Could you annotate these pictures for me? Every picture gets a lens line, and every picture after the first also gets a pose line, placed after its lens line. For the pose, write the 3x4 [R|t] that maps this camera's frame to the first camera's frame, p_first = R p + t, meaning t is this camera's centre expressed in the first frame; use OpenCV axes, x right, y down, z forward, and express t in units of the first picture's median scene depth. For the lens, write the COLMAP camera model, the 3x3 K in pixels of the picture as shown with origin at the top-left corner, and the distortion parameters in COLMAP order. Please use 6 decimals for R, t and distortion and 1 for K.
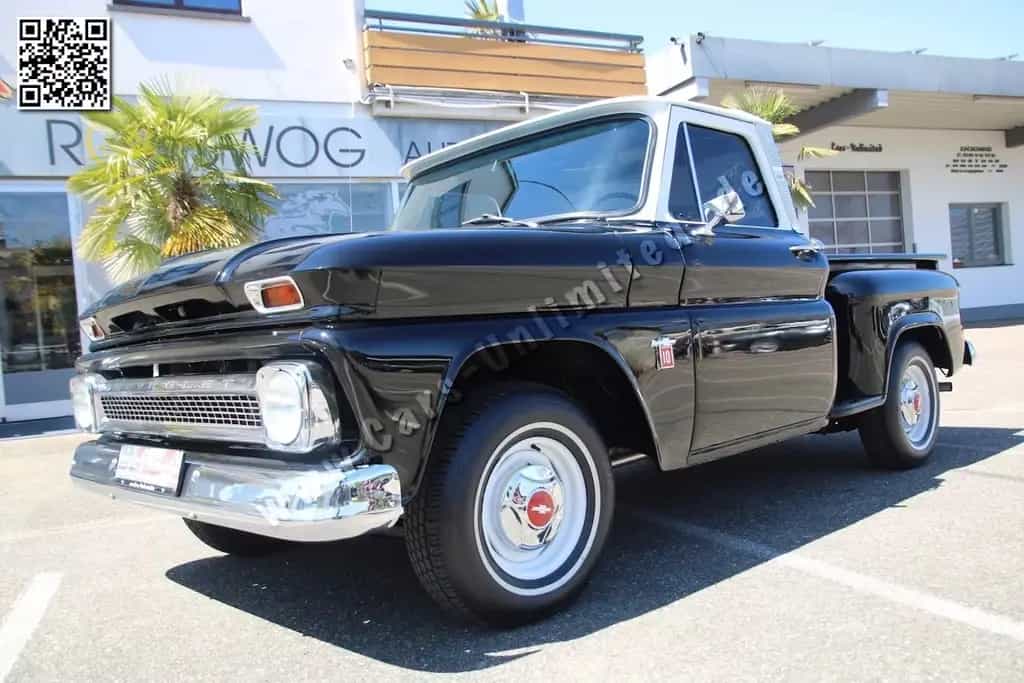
lens RADIAL K [[877.9, 0, 518.5], [0, 877.9, 361.6], [0, 0, 1]] dist [-0.092452, 0.137899]
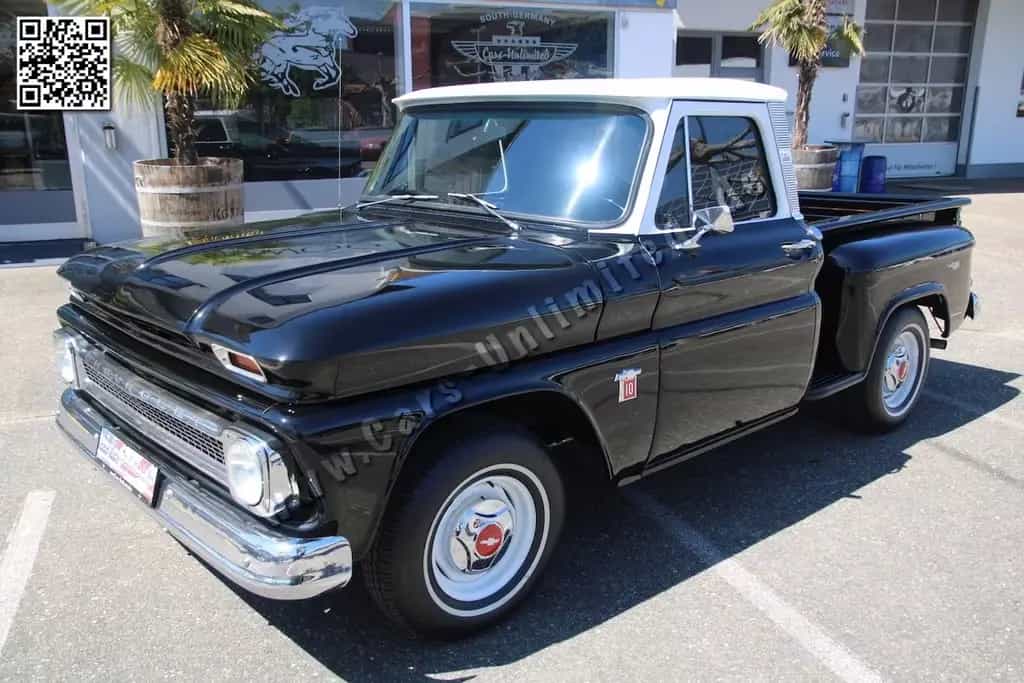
lens RADIAL K [[913.8, 0, 513.6], [0, 913.8, 364.0], [0, 0, 1]] dist [-0.069968, 0.121999]
pose [[0.996464, 0.083352, -0.010556, 0.012401], [-0.078381, 0.967488, 0.240463, -0.079441], [0.030256, -0.238785, 0.970601, -0.008687]]
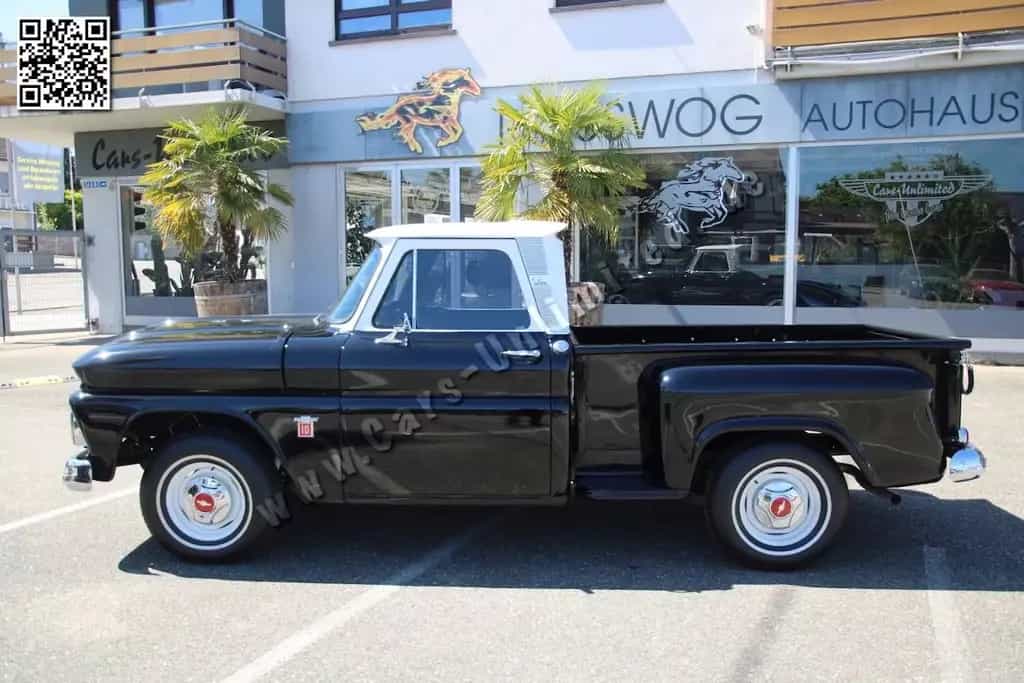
lens RADIAL K [[913.8, 0, 513.6], [0, 913.8, 364.0], [0, 0, 1]] dist [-0.069968, 0.121999]
pose [[0.690040, 0.165255, -0.704653, 0.428888], [-0.071548, 0.984391, 0.160796, -0.112631], [0.720227, -0.060539, 0.691092, 0.051809]]
